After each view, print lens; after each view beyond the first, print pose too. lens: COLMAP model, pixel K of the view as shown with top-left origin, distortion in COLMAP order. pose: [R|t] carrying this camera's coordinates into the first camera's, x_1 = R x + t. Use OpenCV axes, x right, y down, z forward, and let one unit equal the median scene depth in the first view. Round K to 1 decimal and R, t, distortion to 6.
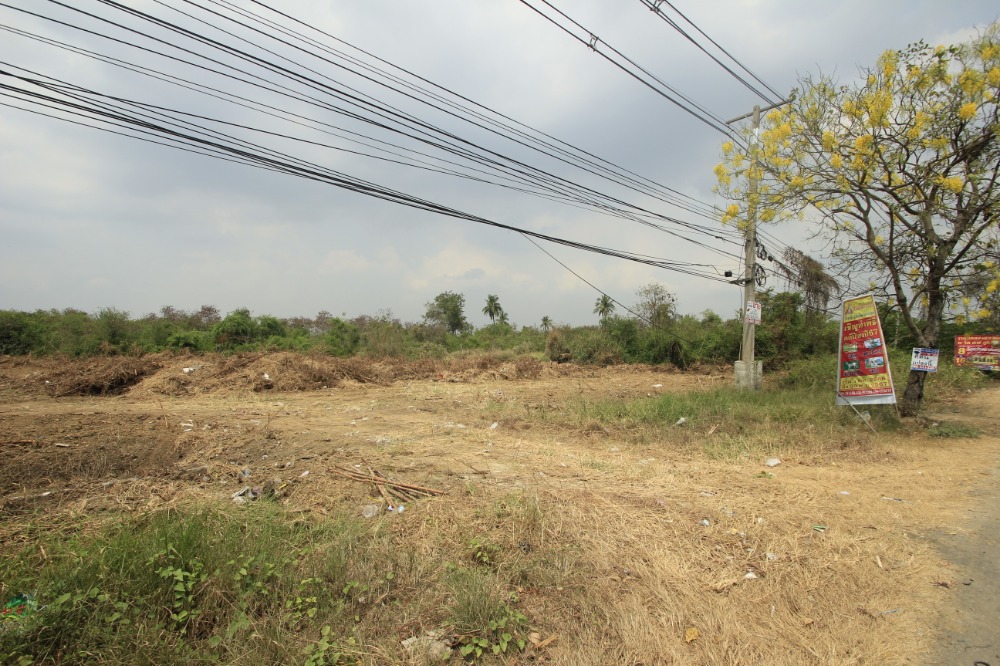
lens RADIAL K [[462.9, 0, 489.3], [0, 462.9, 343.7], [0, 0, 1]] dist [0.011549, -0.014996]
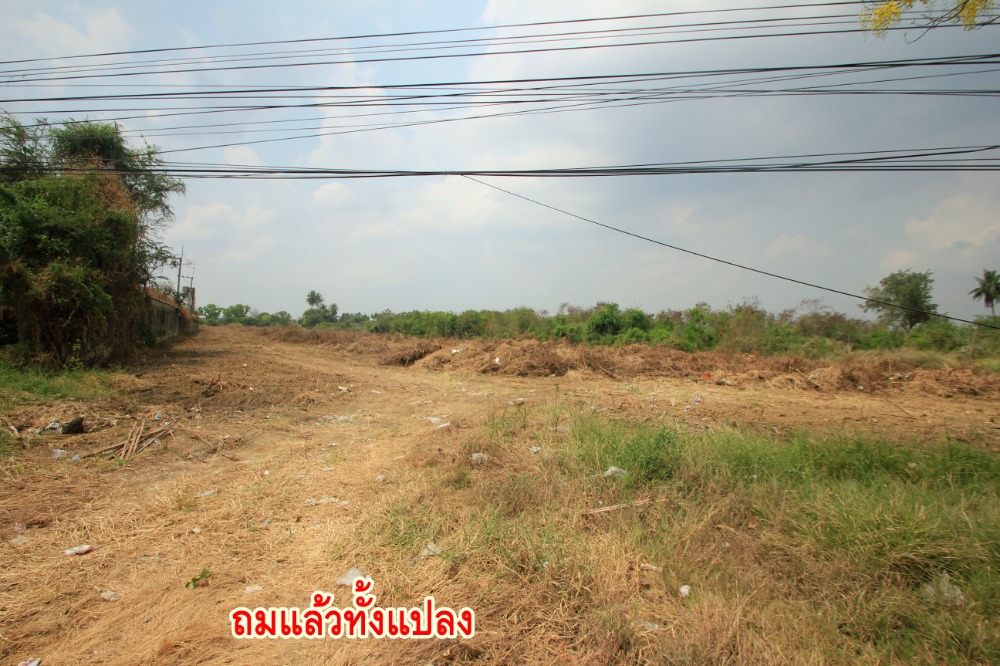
lens RADIAL K [[462.9, 0, 488.7], [0, 462.9, 343.6], [0, 0, 1]] dist [0.011549, -0.014996]
pose [[0.640221, 0.030993, -0.767565, 0.167576], [-0.022828, 0.999512, 0.021319, 0.004063], [0.767852, 0.003873, 0.640616, 0.133081]]
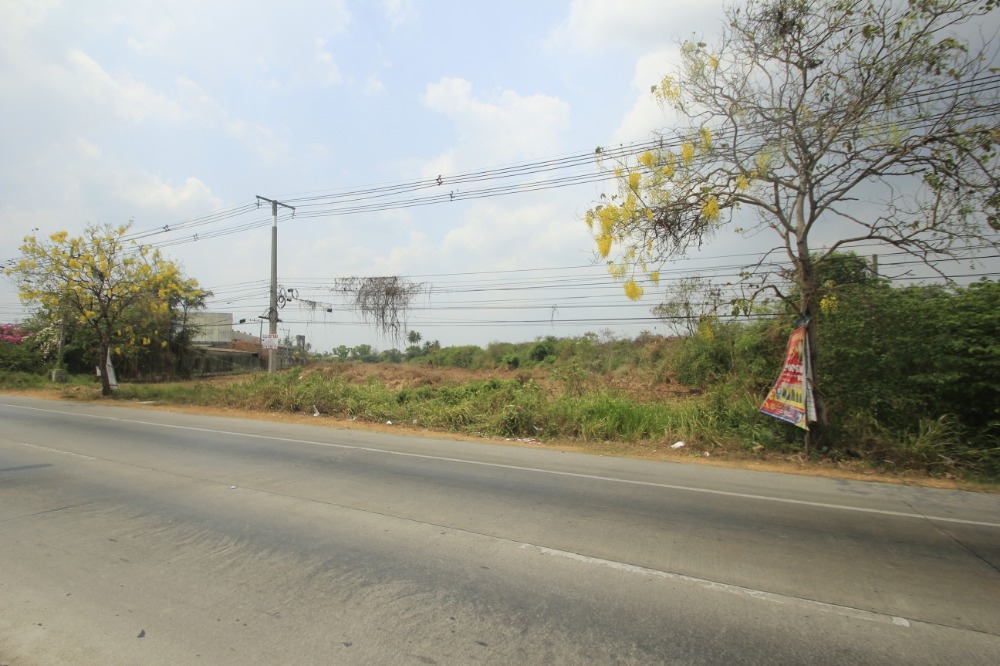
lens RADIAL K [[464.1, 0, 489.9], [0, 464.1, 339.2], [0, 0, 1]] dist [0.008522, -0.012820]
pose [[0.397727, -0.050393, -0.916119, 0.939614], [0.009723, 0.998666, -0.050712, 0.002813], [0.917452, 0.011262, 0.397687, 0.451868]]
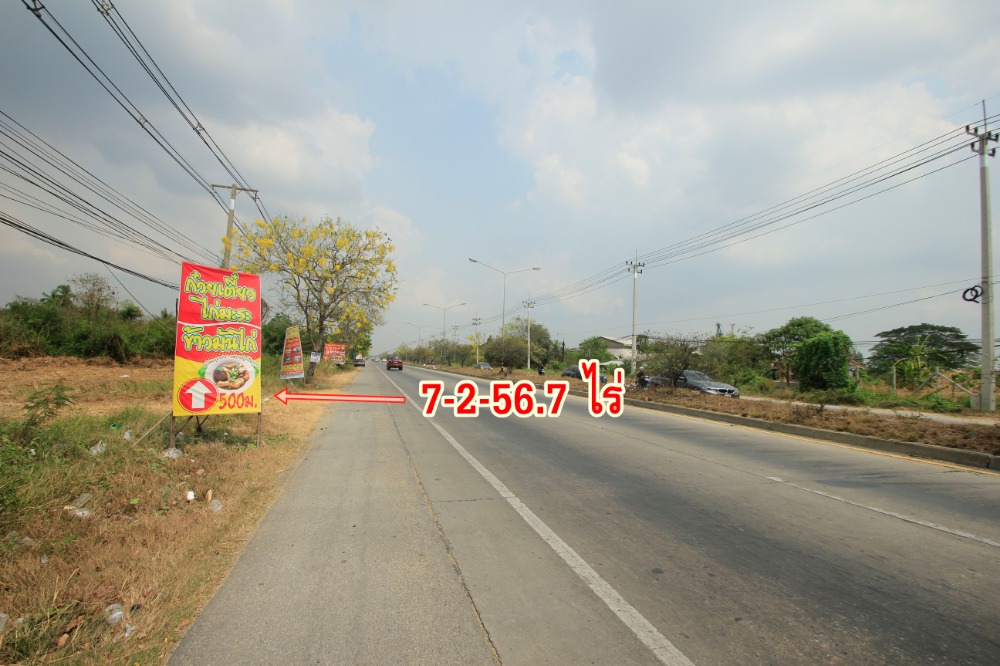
lens RADIAL K [[462.9, 0, 490.2], [0, 462.9, 341.2], [0, 0, 1]] dist [0.011549, -0.014996]
pose [[0.418599, 0.048364, 0.906882, -0.174172], [-0.052562, 0.998197, -0.028972, -0.005382], [-0.906649, -0.035540, 0.420387, -0.165164]]
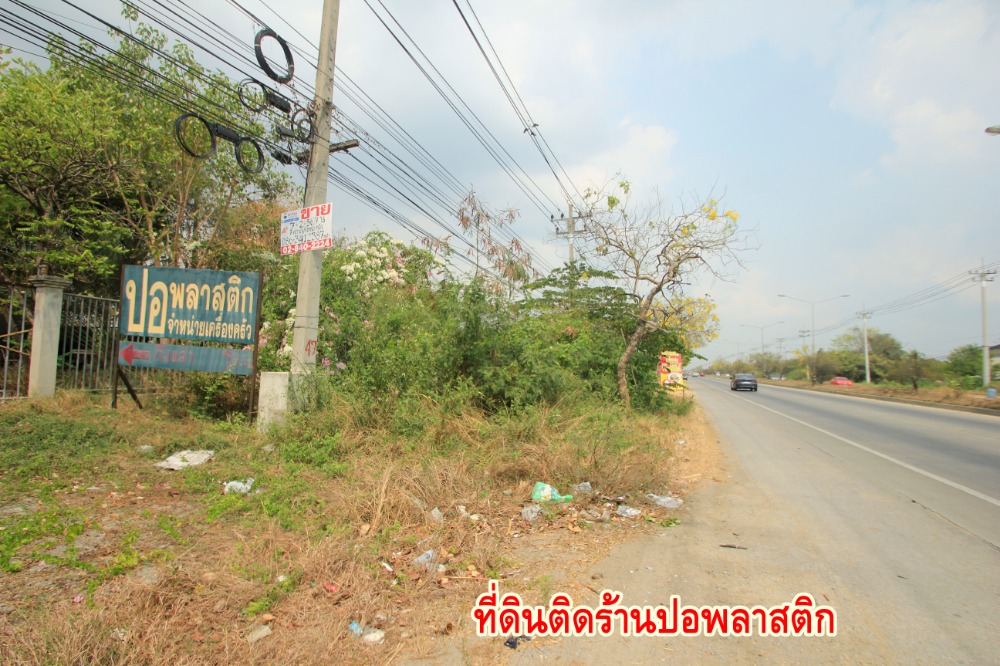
lens RADIAL K [[462.9, 0, 483.5], [0, 462.9, 335.6], [0, 0, 1]] dist [0.011549, -0.014996]
pose [[0.885444, 0.047110, 0.462352, -0.590154], [-0.030067, 0.998572, -0.044166, -0.013669], [-0.463772, 0.025205, 0.885596, -0.445137]]
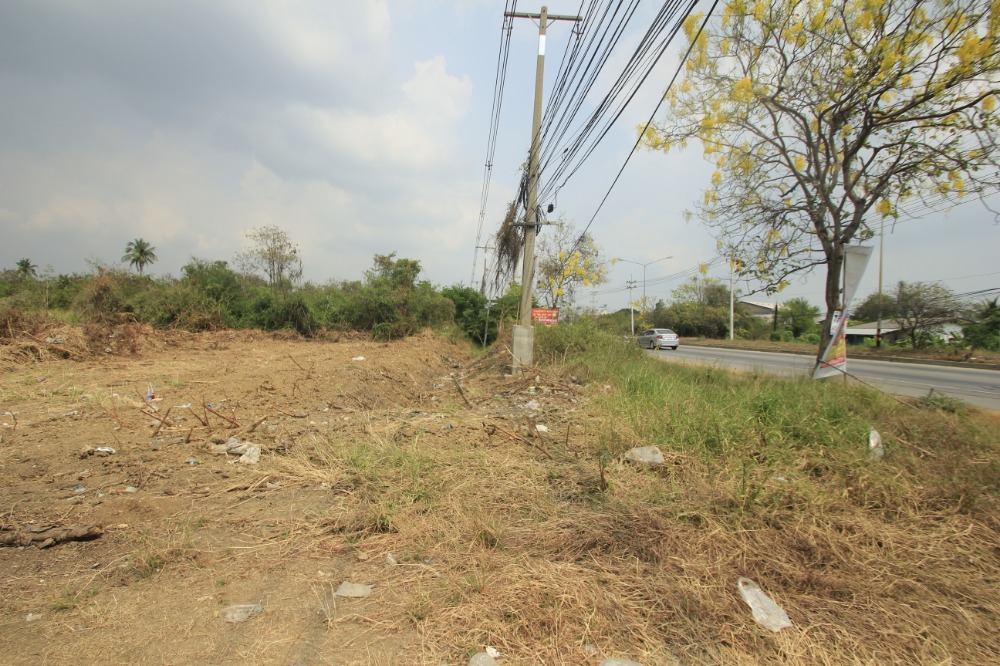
lens RADIAL K [[462.9, 0, 490.7], [0, 462.9, 341.1], [0, 0, 1]] dist [0.011549, -0.014996]
pose [[0.596274, -0.013227, 0.802672, -0.057186], [-0.038781, 0.998222, 0.045259, 0.013699], [-0.801843, -0.058115, 0.594702, 0.245210]]
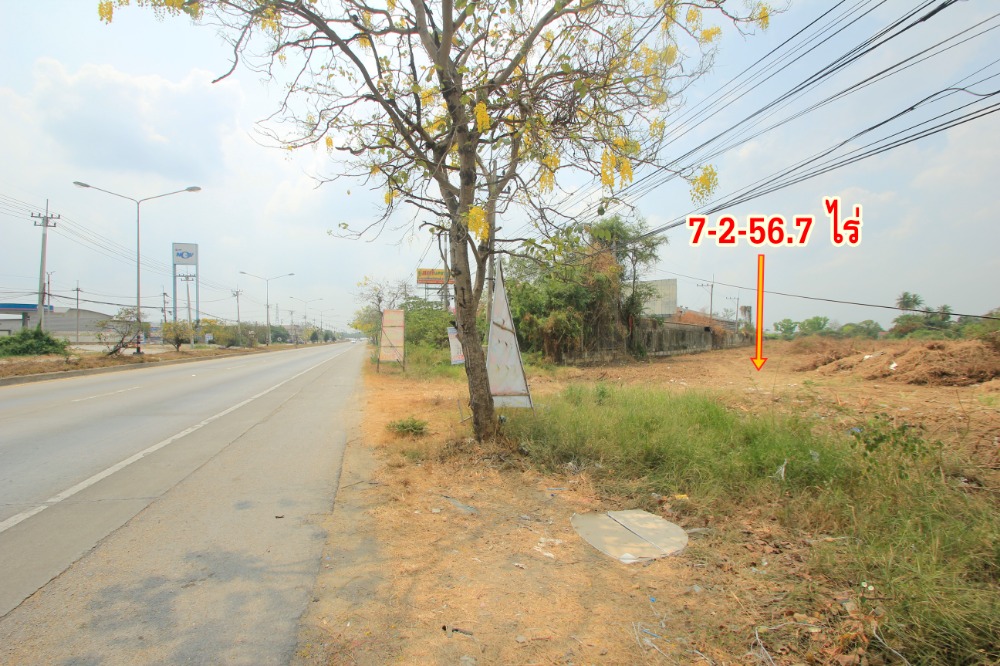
lens RADIAL K [[462.9, 0, 489.9], [0, 462.9, 341.9], [0, 0, 1]] dist [0.011549, -0.014996]
pose [[-0.426743, -0.003164, -0.904367, 0.356726], [0.014618, 0.999839, -0.010396, 0.008704], [0.904255, -0.017657, -0.426629, 0.311779]]
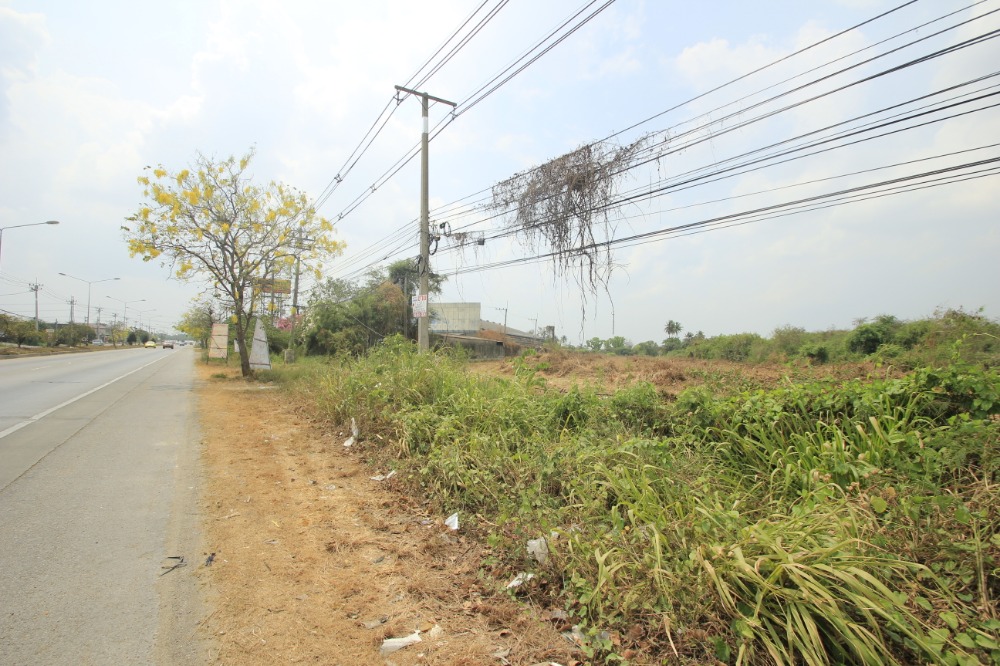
lens RADIAL K [[464.1, 0, 489.7], [0, 464.1, 341.0], [0, 0, 1]] dist [0.008522, -0.012820]
pose [[-0.130725, -0.033599, -0.990849, 0.652186], [-0.010185, 0.999418, -0.032546, 0.015724], [0.991366, 0.005837, -0.130992, 0.547552]]
